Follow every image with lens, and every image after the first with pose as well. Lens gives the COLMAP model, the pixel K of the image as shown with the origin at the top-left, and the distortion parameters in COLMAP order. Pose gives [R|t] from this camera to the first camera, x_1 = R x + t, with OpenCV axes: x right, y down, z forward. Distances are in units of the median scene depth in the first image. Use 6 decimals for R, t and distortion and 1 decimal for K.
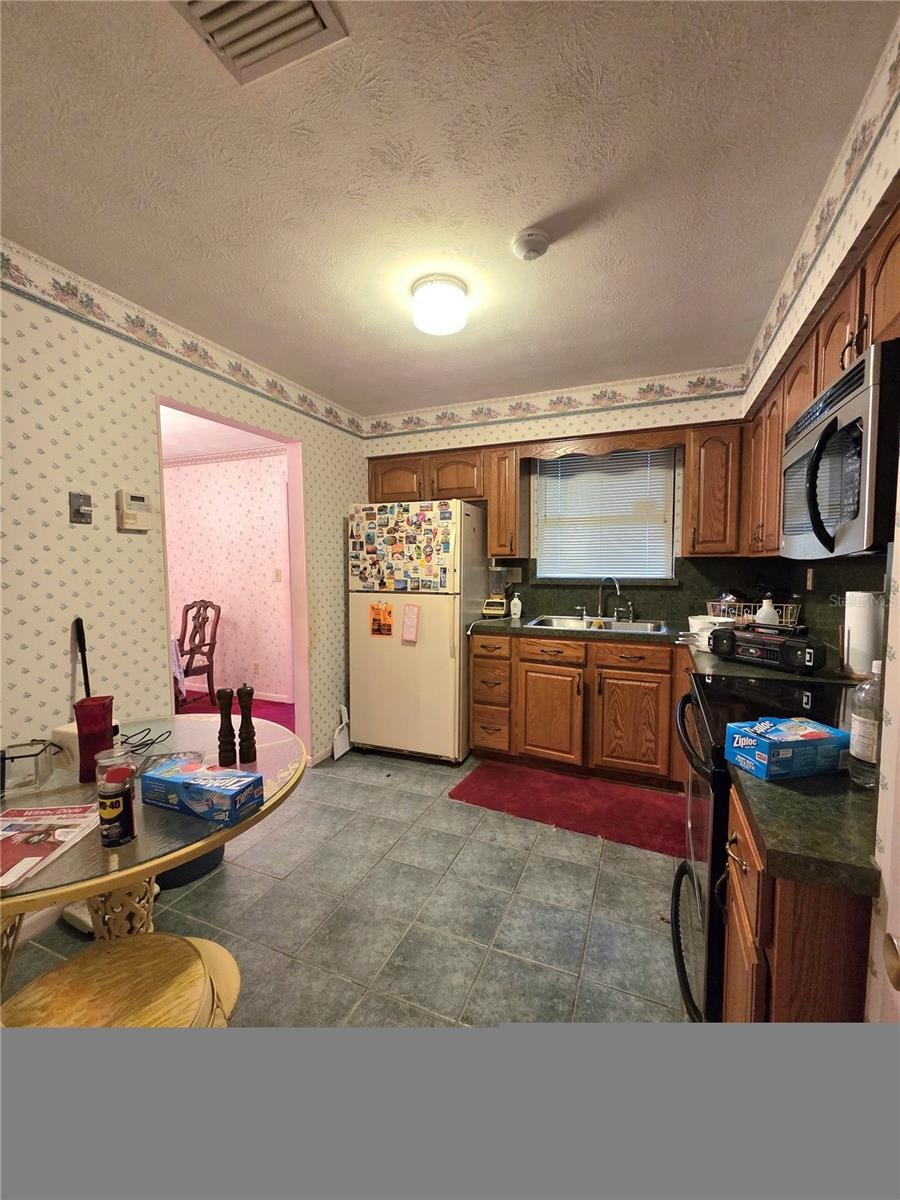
lens RADIAL K [[490.8, 0, 444.6], [0, 490.8, 595.6], [0, 0, 1]] dist [0.003818, -0.000023]
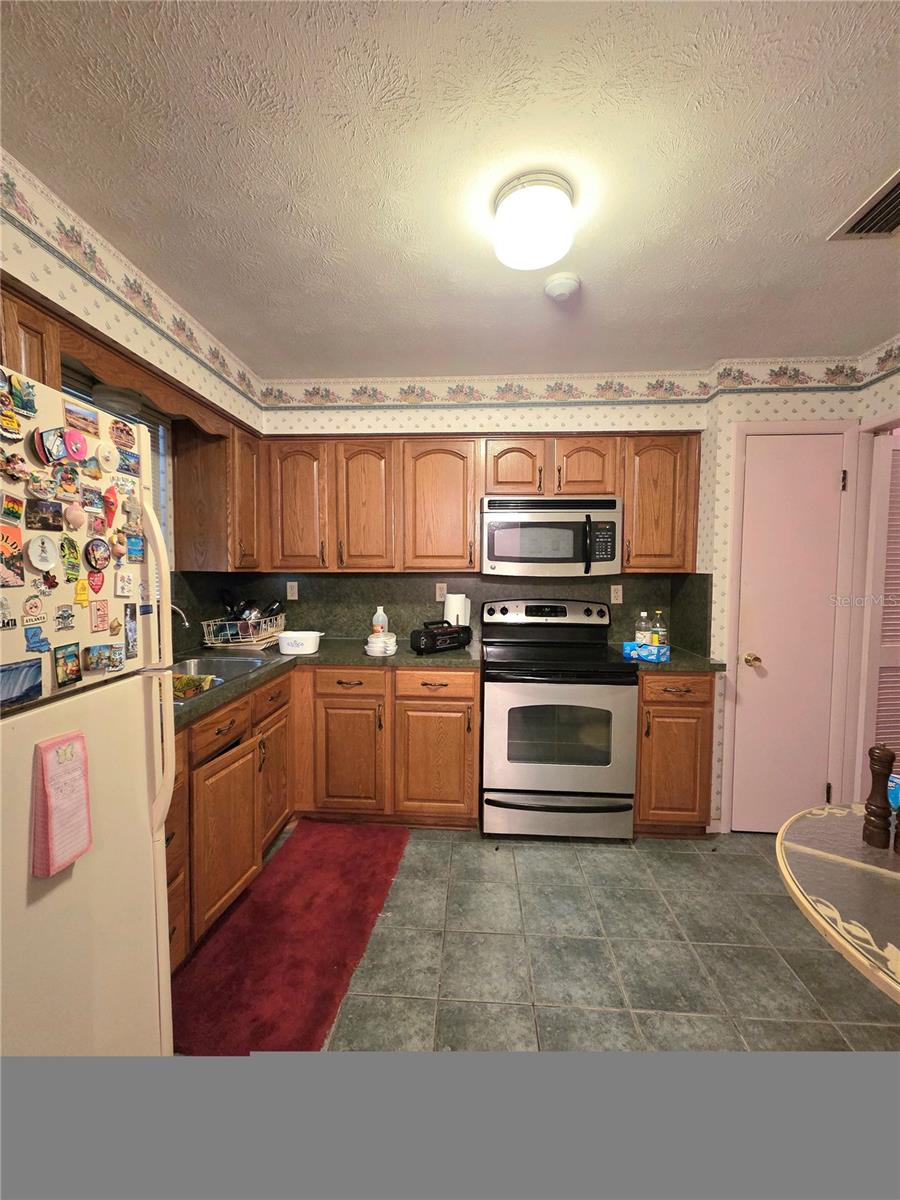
lens RADIAL K [[490.8, 0, 444.6], [0, 490.8, 595.6], [0, 0, 1]] dist [0.003818, -0.000023]
pose [[-0.341254, -0.050127, 0.938634, -0.424310], [0.062081, 0.995195, 0.075718, -0.076463], [-0.937919, 0.084111, -0.336502, 0.903136]]
